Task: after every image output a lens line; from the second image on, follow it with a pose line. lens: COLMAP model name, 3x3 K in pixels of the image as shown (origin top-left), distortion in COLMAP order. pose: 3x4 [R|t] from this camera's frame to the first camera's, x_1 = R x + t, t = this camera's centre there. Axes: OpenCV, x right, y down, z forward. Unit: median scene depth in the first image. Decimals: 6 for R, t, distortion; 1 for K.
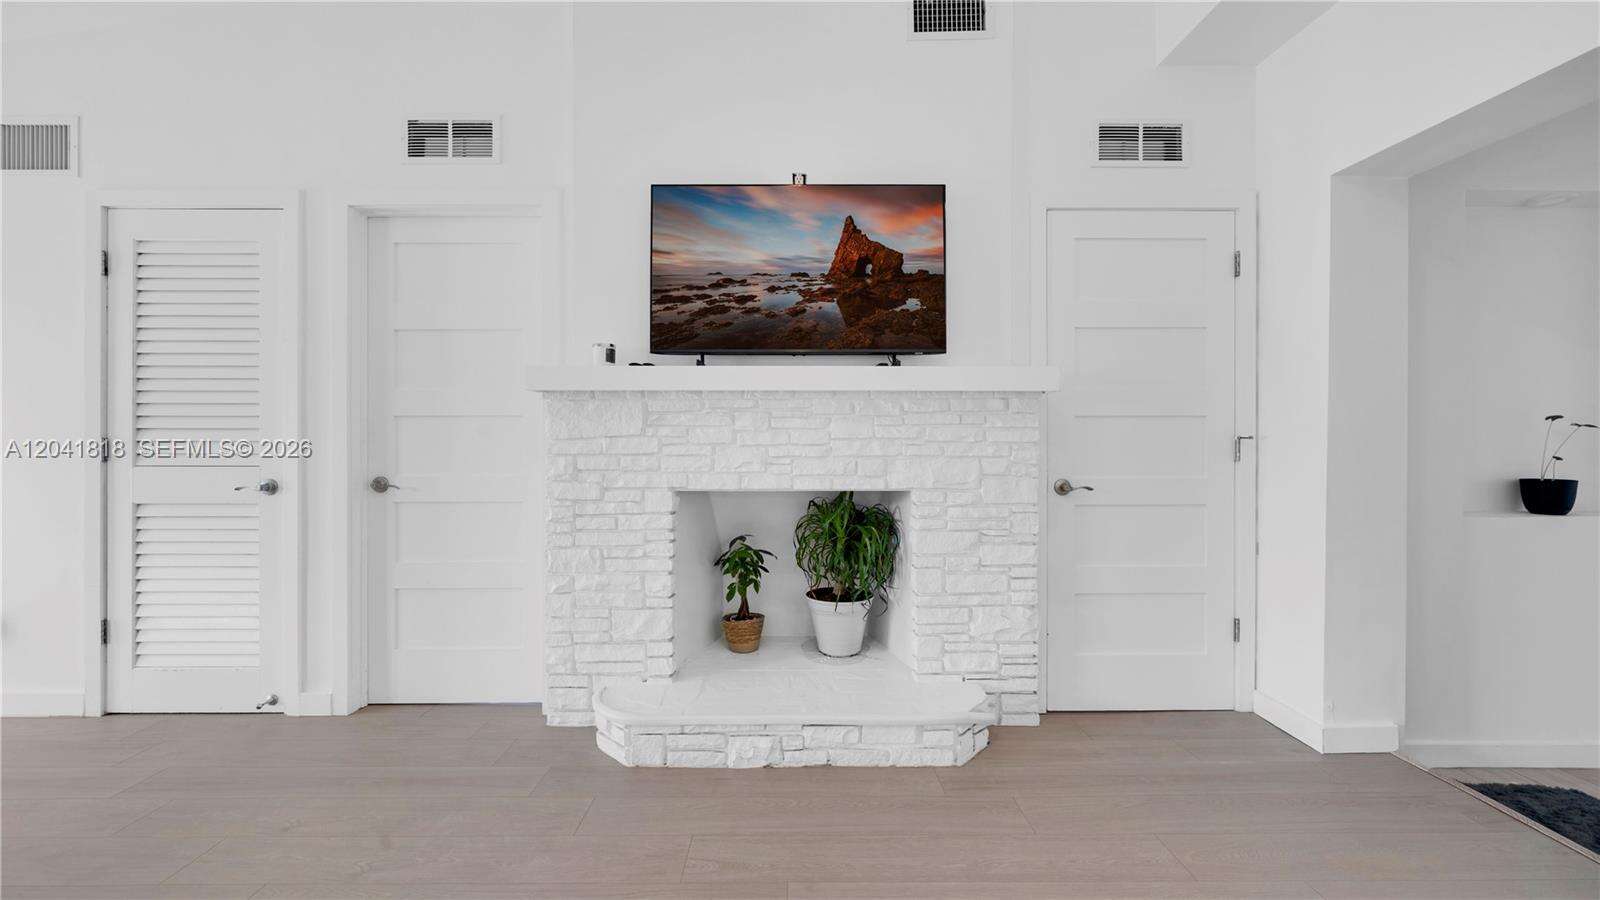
lens RADIAL K [[633.8, 0, 795.8], [0, 633.8, 443.3], [0, 0, 1]] dist [-0.000771, -0.000108]
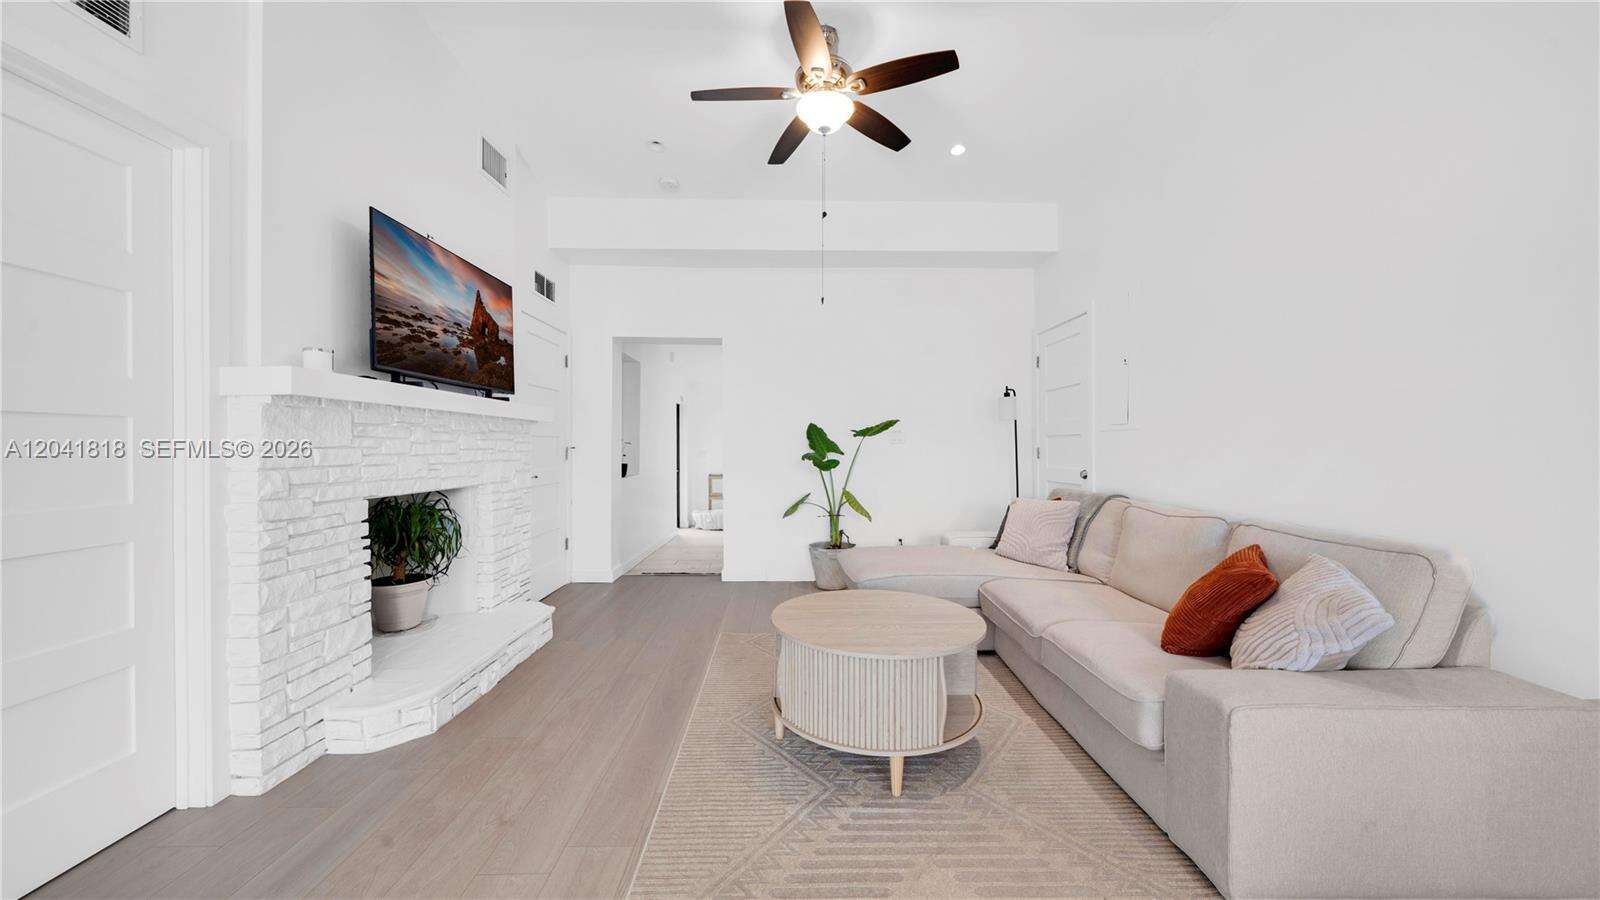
lens RADIAL K [[562.2, 0, 800.0], [0, 562.2, 450.0], [0, 0, 1]] dist [-0.000279, -0.000040]
pose [[-0.017553, -0.003421, 0.999840, -1.151364], [0.002252, 0.999991, 0.003461, -0.007888], [-0.999843, 0.002312, -0.017545, 0.307764]]
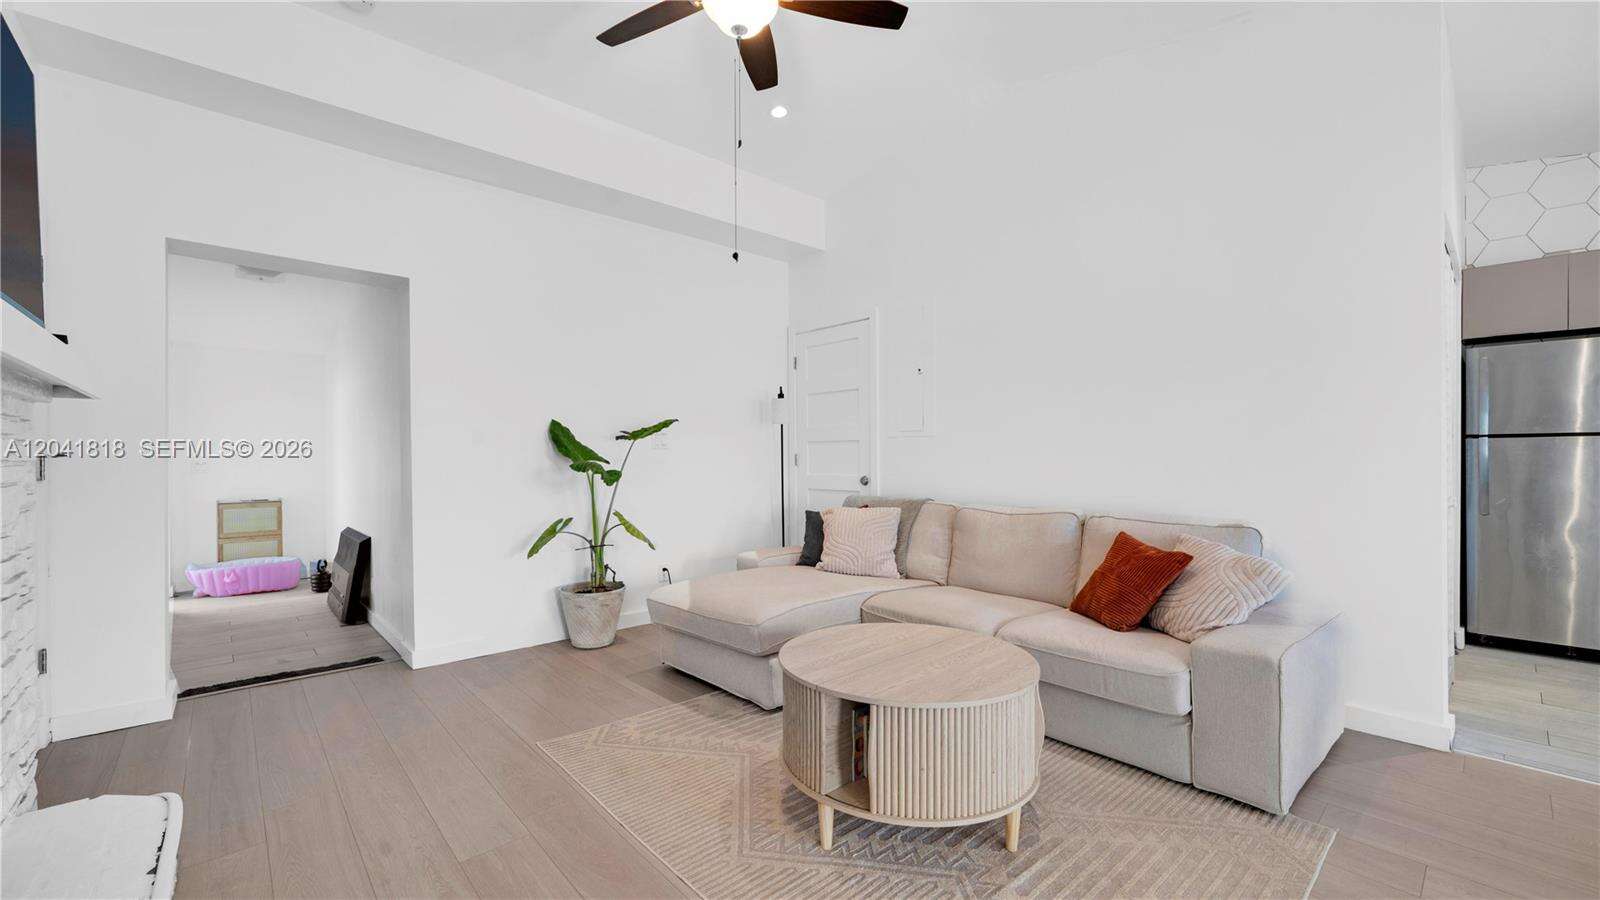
lens RADIAL K [[646.8, 0, 799.5], [0, 646.8, 459.3], [0, 0, 1]] dist [0.000061, -0.000033]
pose [[-0.669544, -0.001979, 0.742770, -0.798785], [0.004737, 0.999965, 0.006935, -0.005334], [-0.742757, 0.008162, -0.669511, 0.846264]]
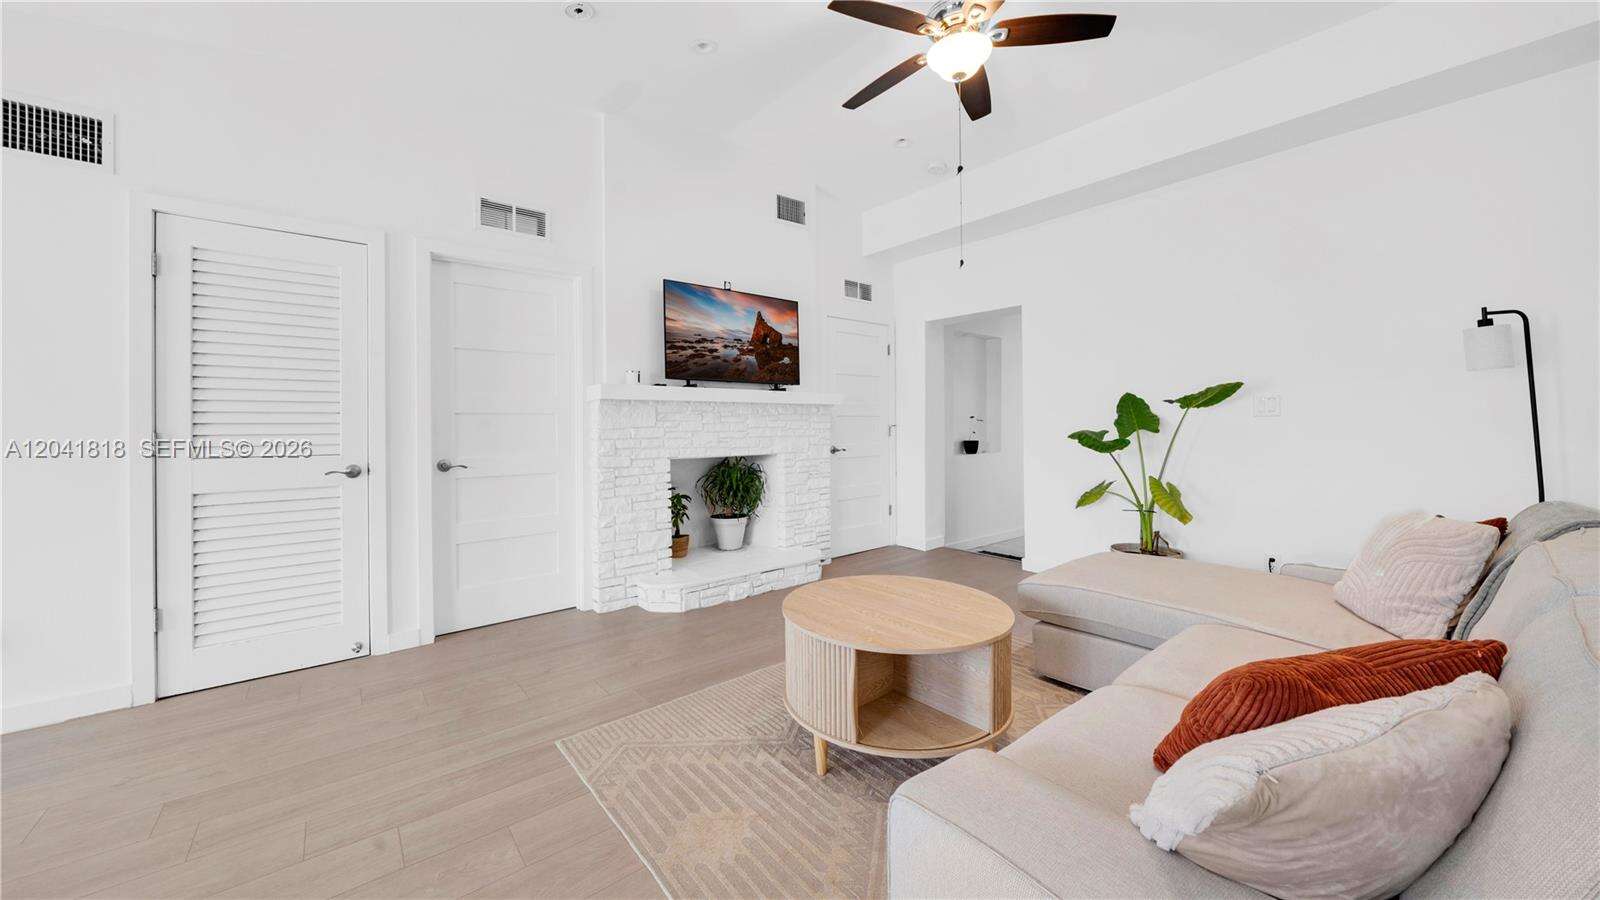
lens RADIAL K [[572.7, 0, 792.9], [0, 572.7, 424.7], [0, 0, 1]] dist [-0.001721, -0.000156]
pose [[0.777686, -0.004595, 0.628636, -0.913515], [0.009719, 0.999942, -0.004715, -0.007034], [-0.628577, 0.009777, 0.777686, -0.402623]]
